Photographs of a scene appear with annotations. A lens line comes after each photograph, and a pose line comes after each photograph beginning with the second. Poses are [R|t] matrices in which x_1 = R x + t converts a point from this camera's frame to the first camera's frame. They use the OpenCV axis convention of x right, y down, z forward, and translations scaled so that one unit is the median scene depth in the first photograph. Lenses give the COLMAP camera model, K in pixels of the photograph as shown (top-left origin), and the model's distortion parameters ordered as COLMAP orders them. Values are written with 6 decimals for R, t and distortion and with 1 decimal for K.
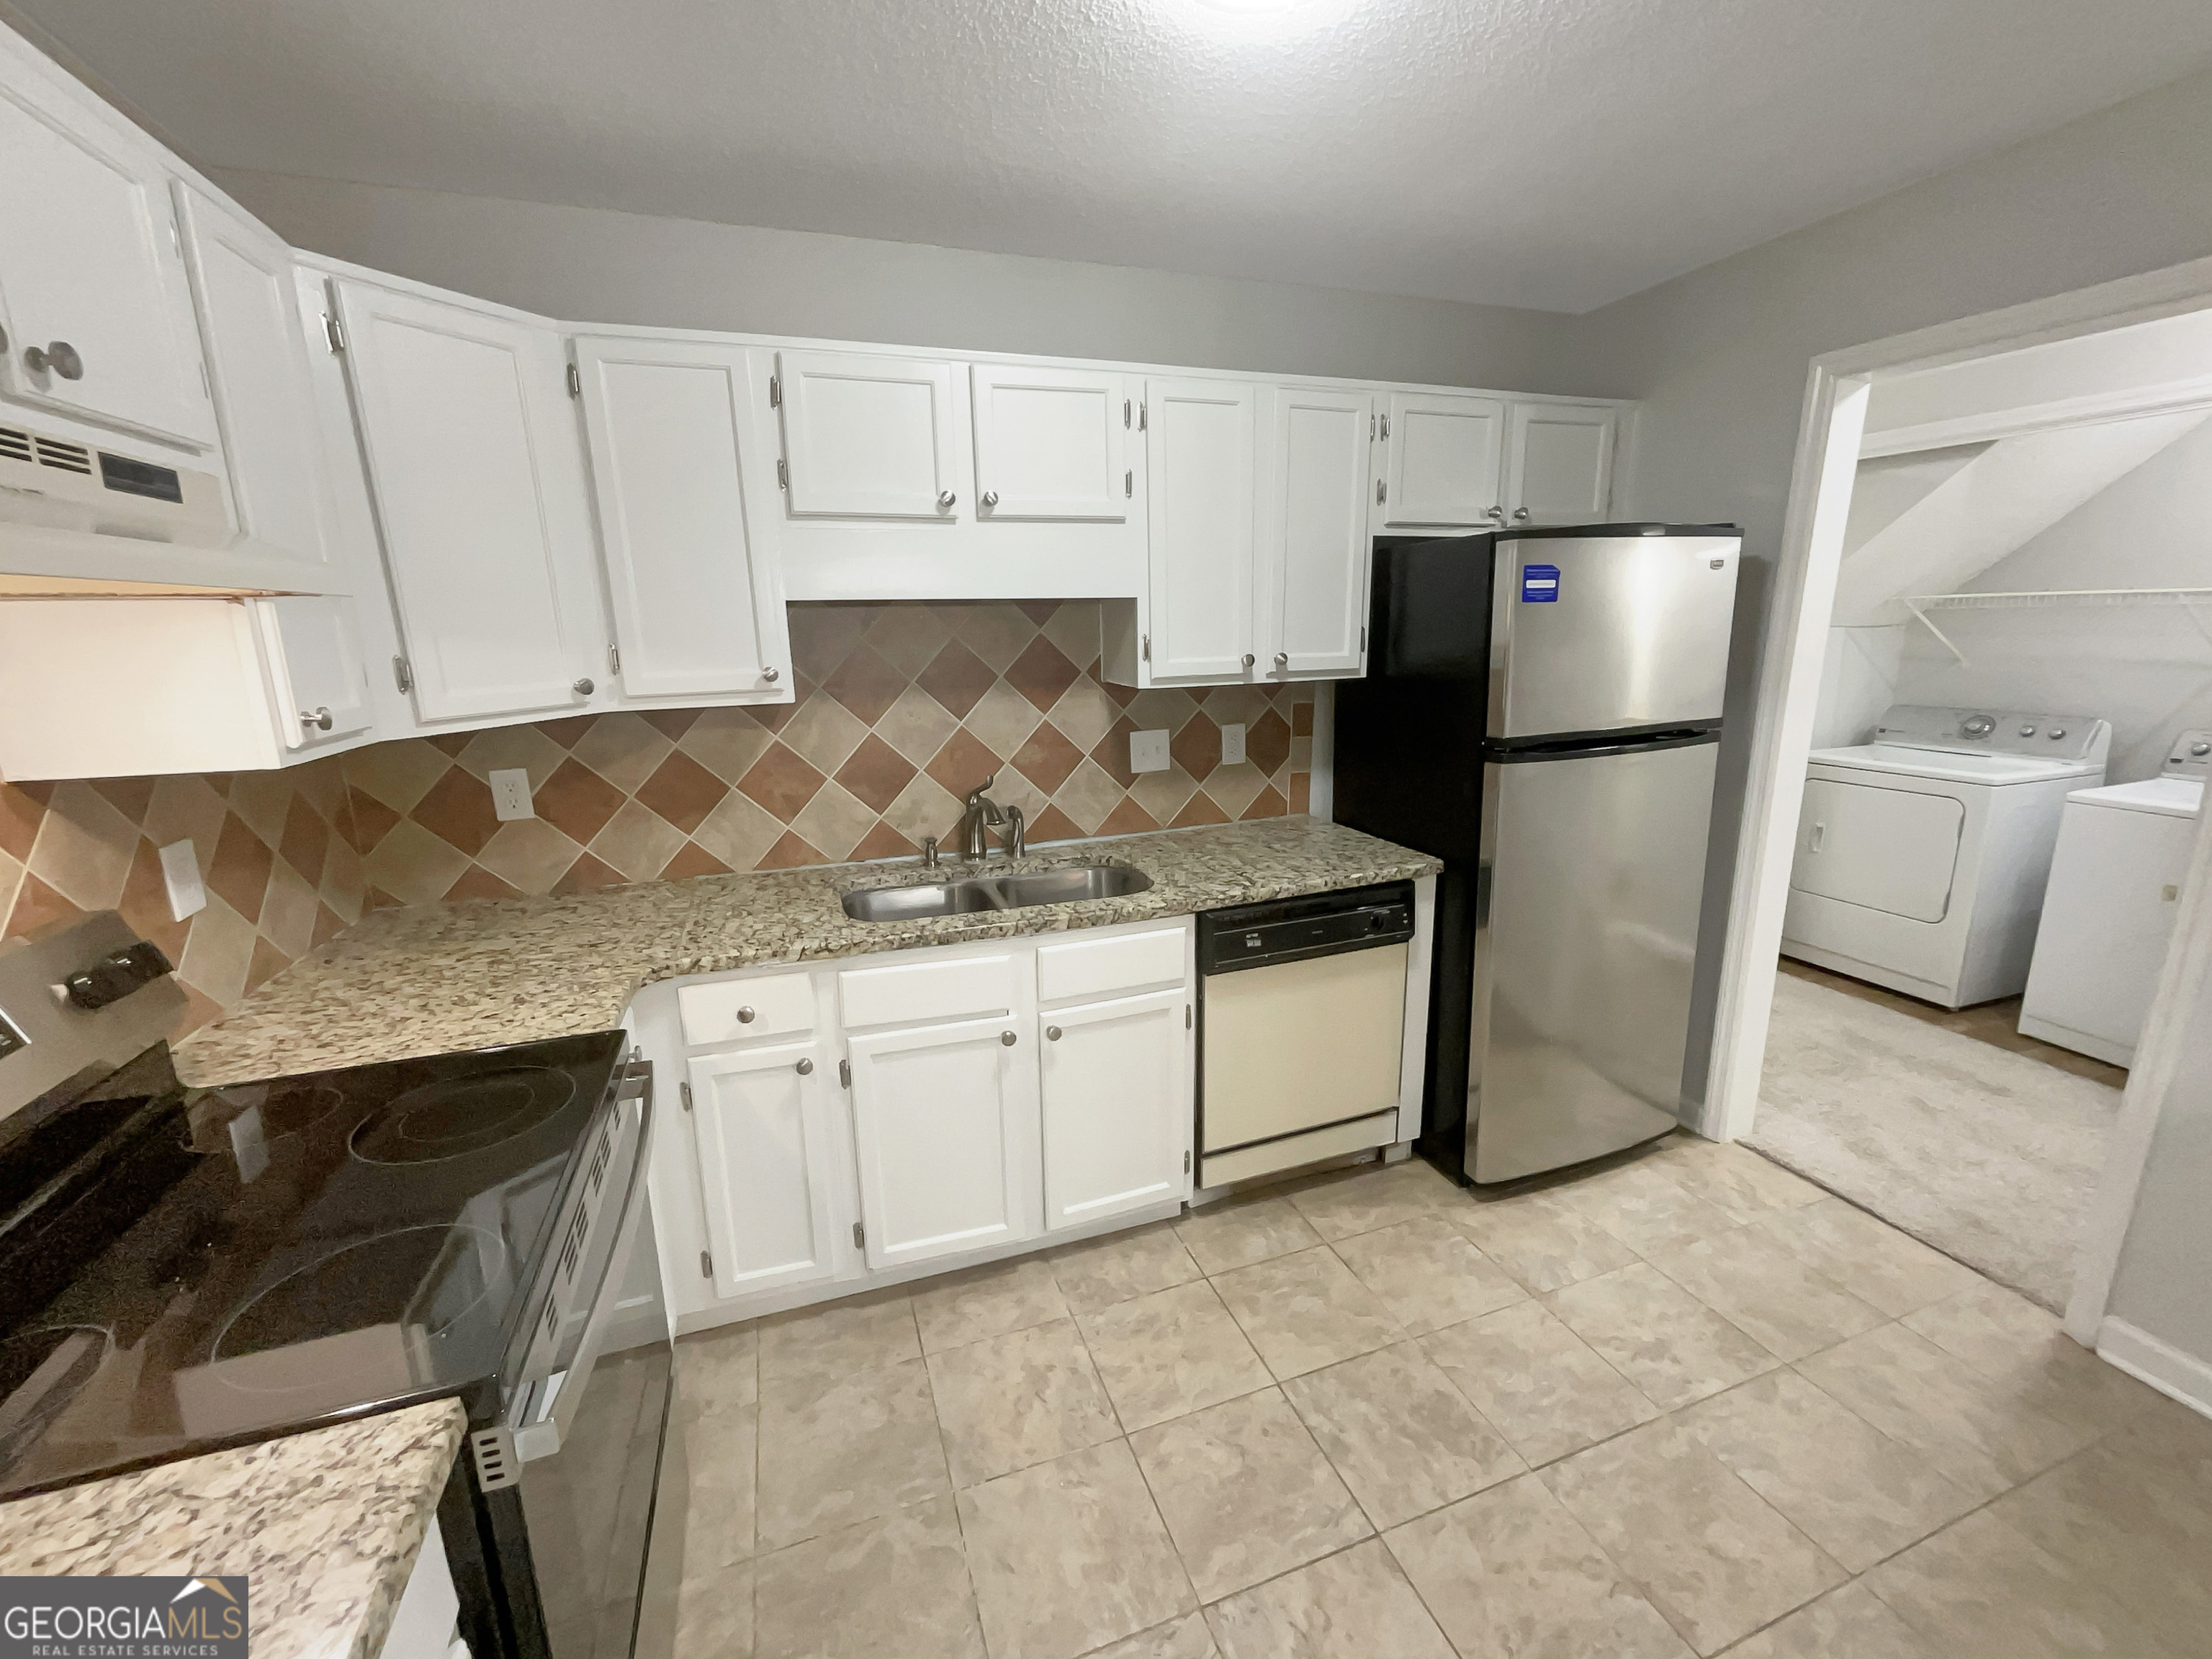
lens RADIAL K [[916.0, 0, 1106.0], [0, 916.0, 829.5], [0, 0, 1]] dist [-0.002128, 0.003899]
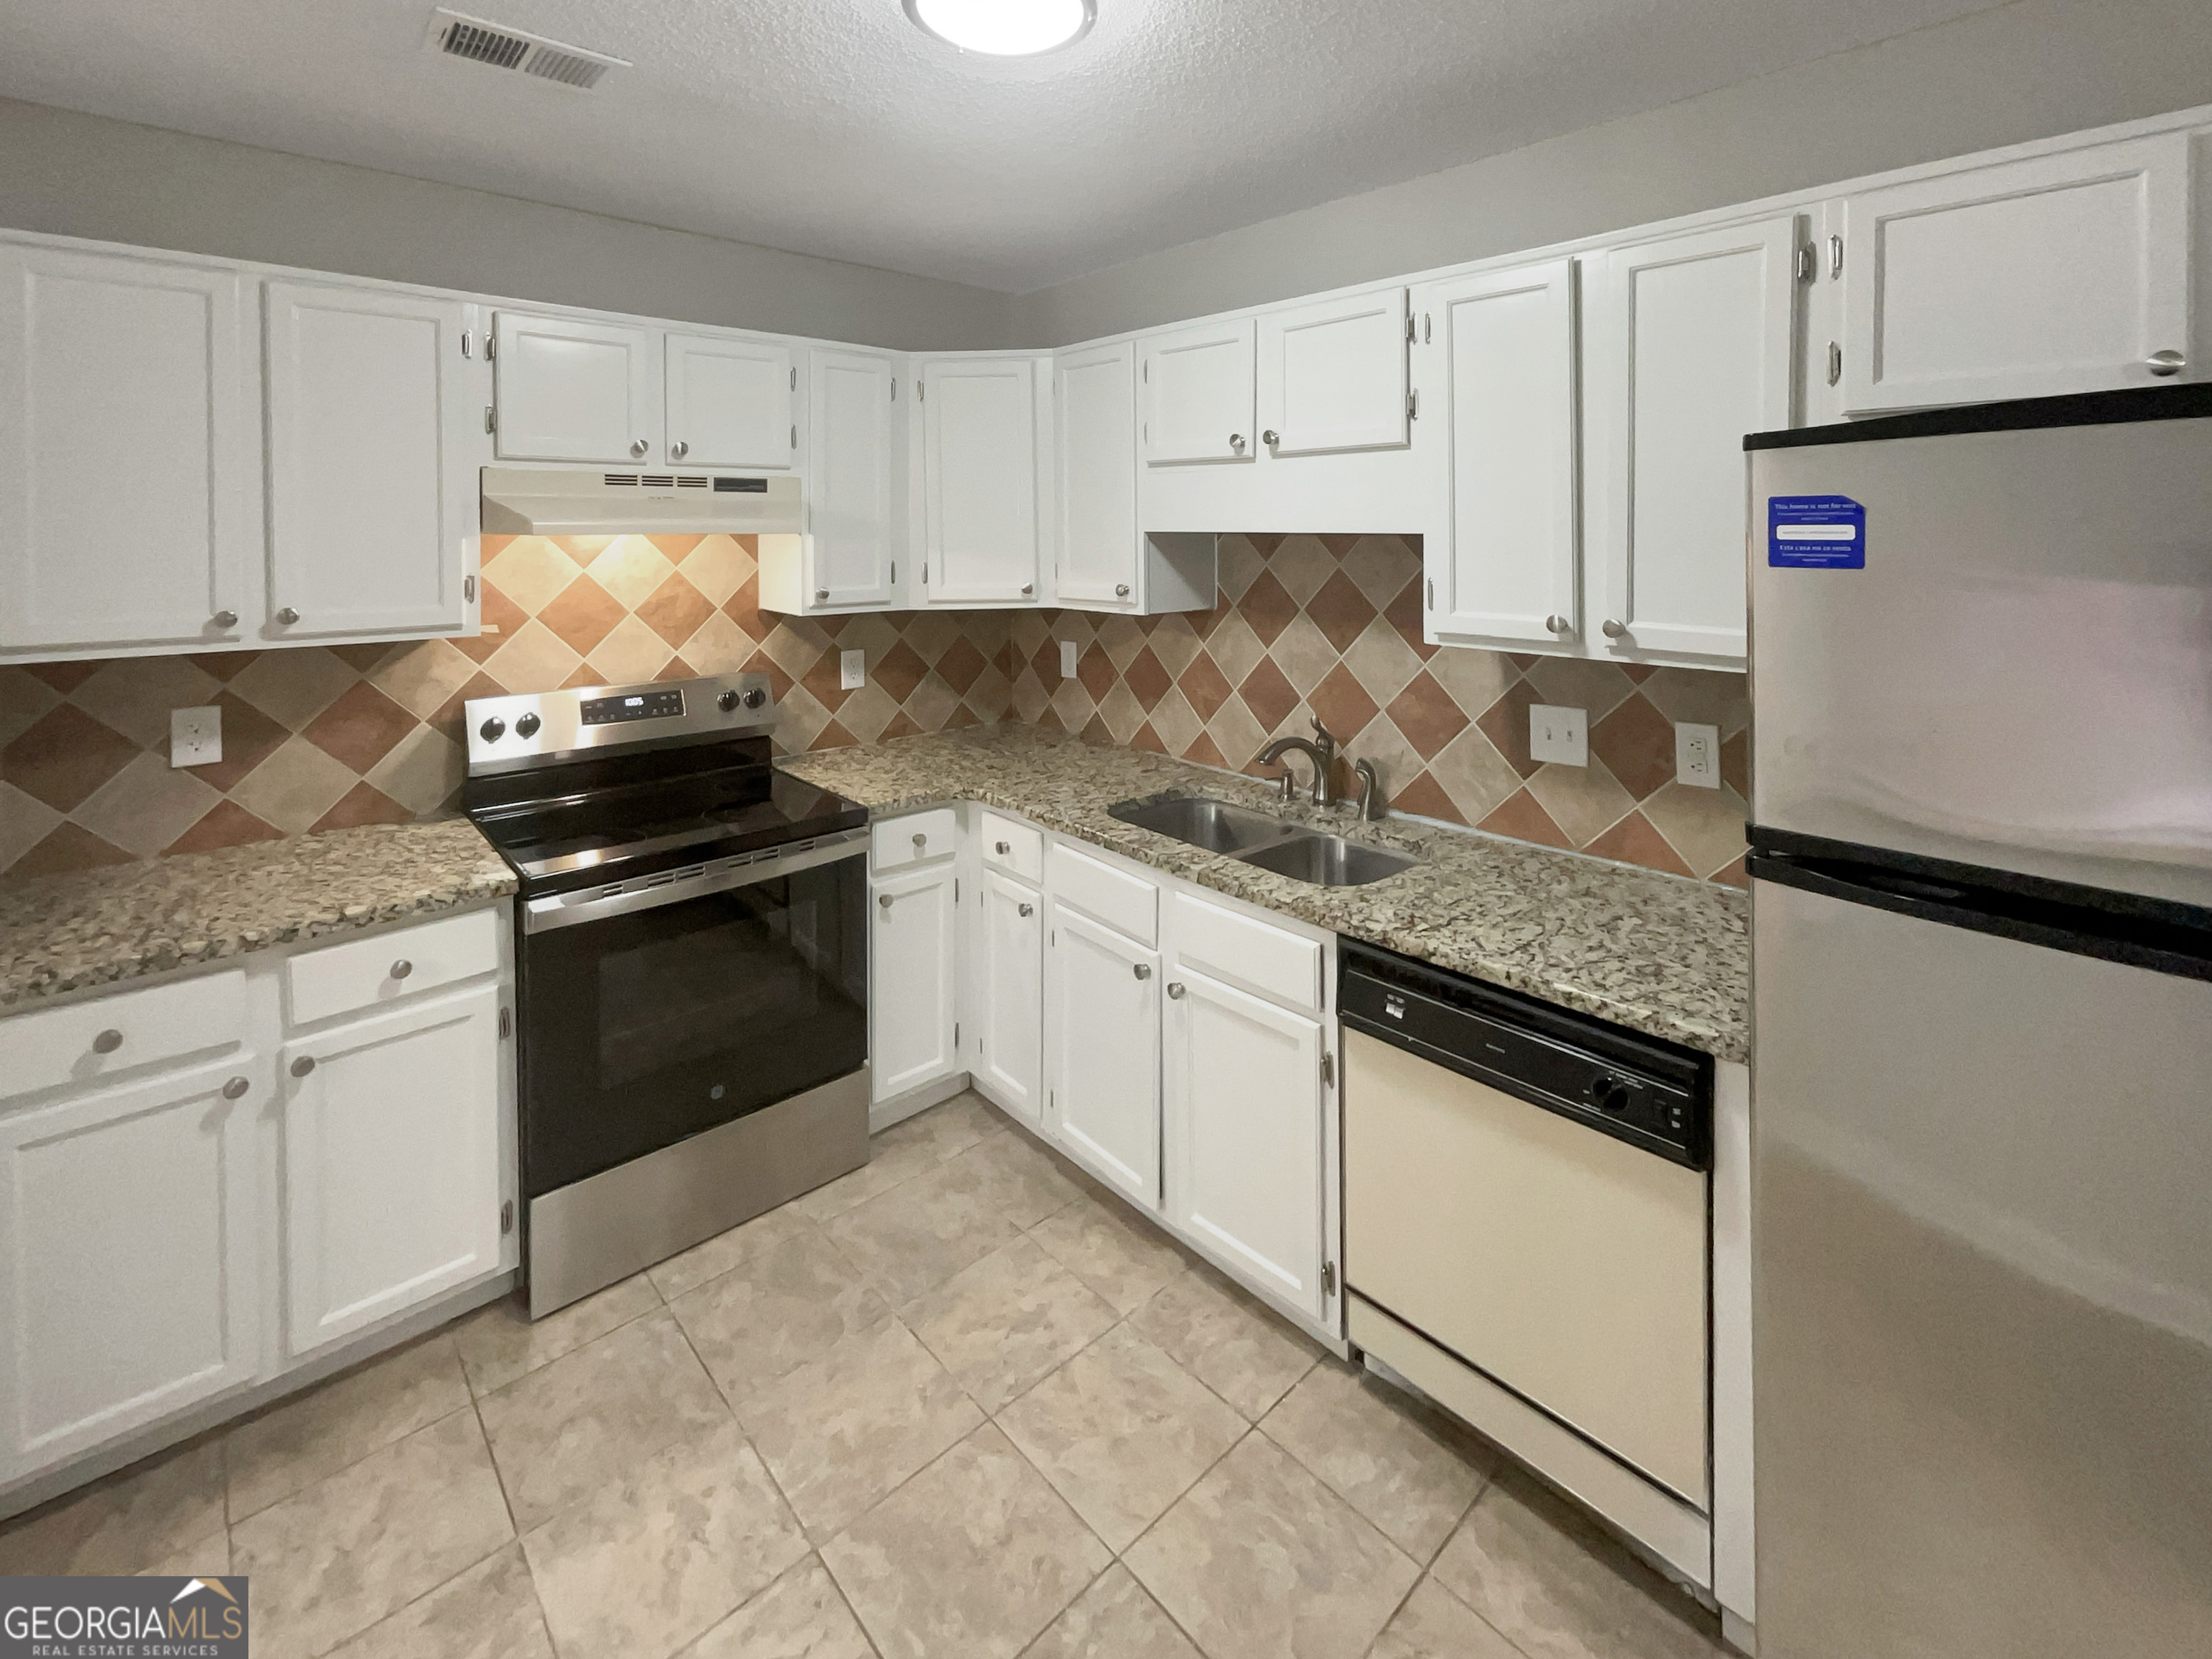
lens RADIAL K [[998.9, 0, 1113.4], [0, 998.9, 536.3], [0, 0, 1]] dist [-0.001373, 0.001393]
pose [[0.392849, 0.027393, -0.919195, 0.769012], [-0.214383, 0.974743, -0.062575, -0.138249], [0.894265, 0.221642, 0.388800, 0.410250]]
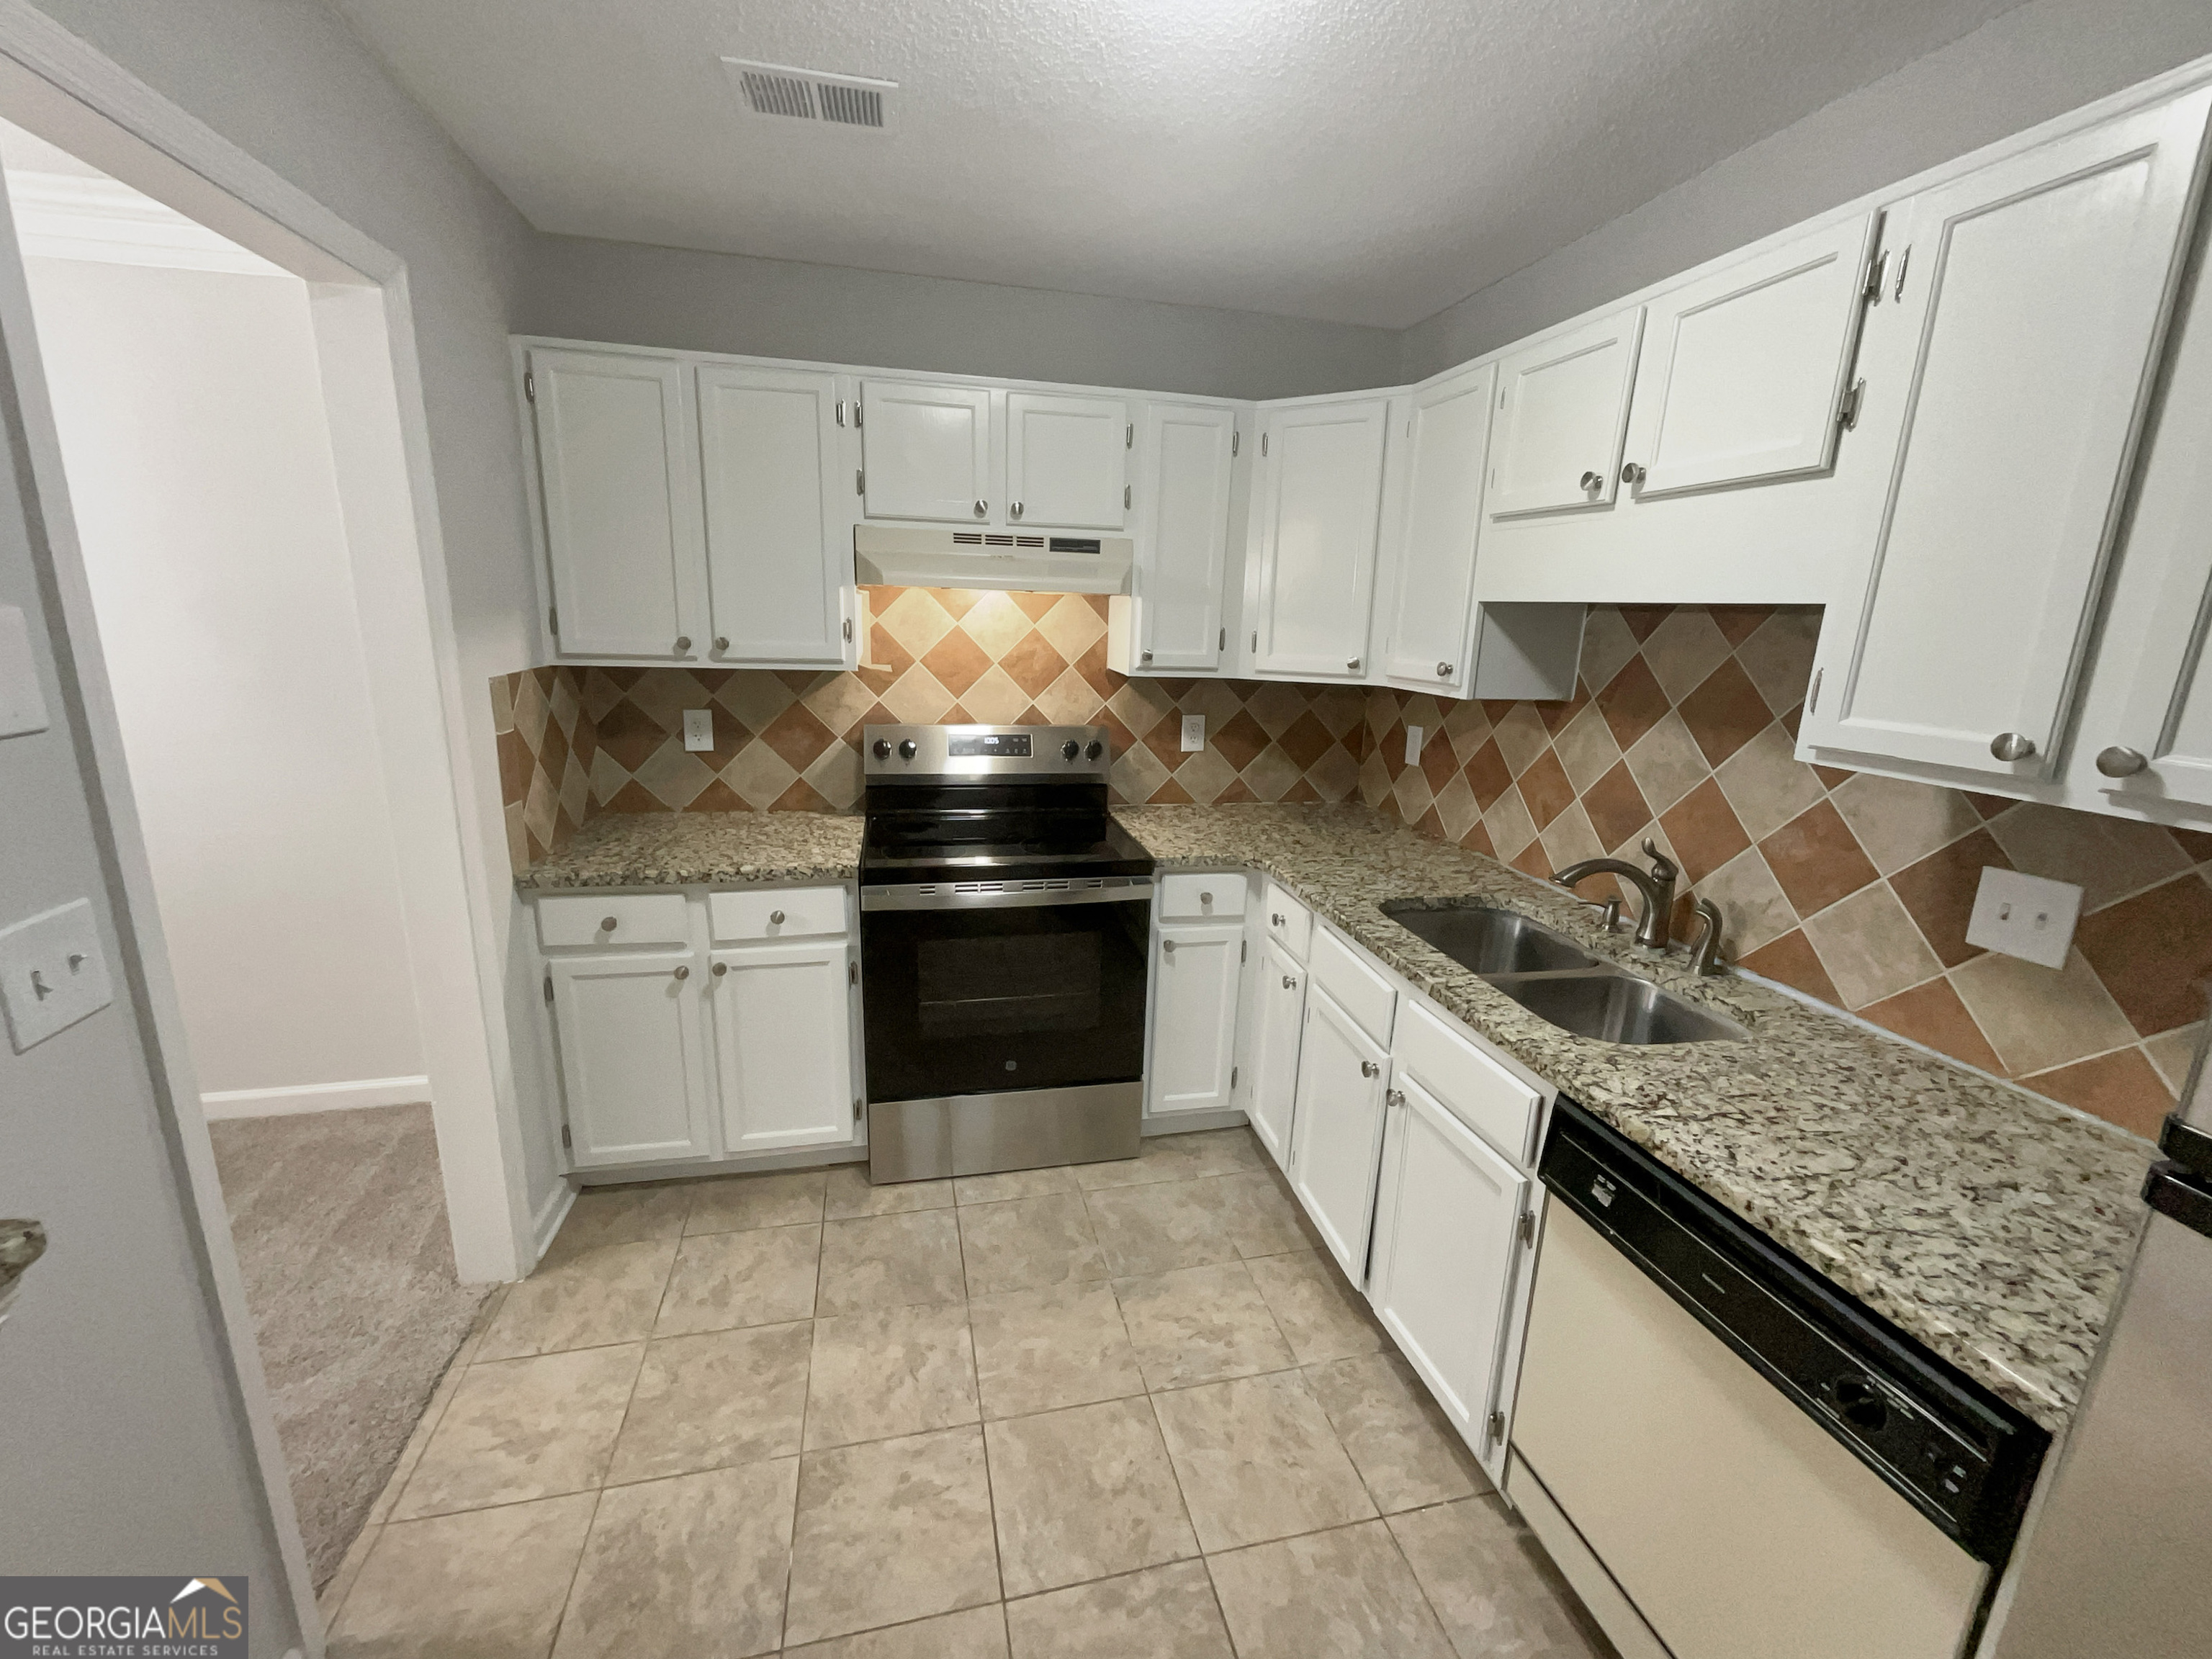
lens RADIAL K [[916.0, 0, 1106.0], [0, 916.0, 829.5], [0, 0, 1]] dist [-0.002128, 0.003899]
pose [[-0.114218, 0.249678, -0.961569, 0.689138], [-0.253453, 0.928551, 0.271210, -0.167480], [0.960581, 0.274690, -0.042776, 0.645326]]
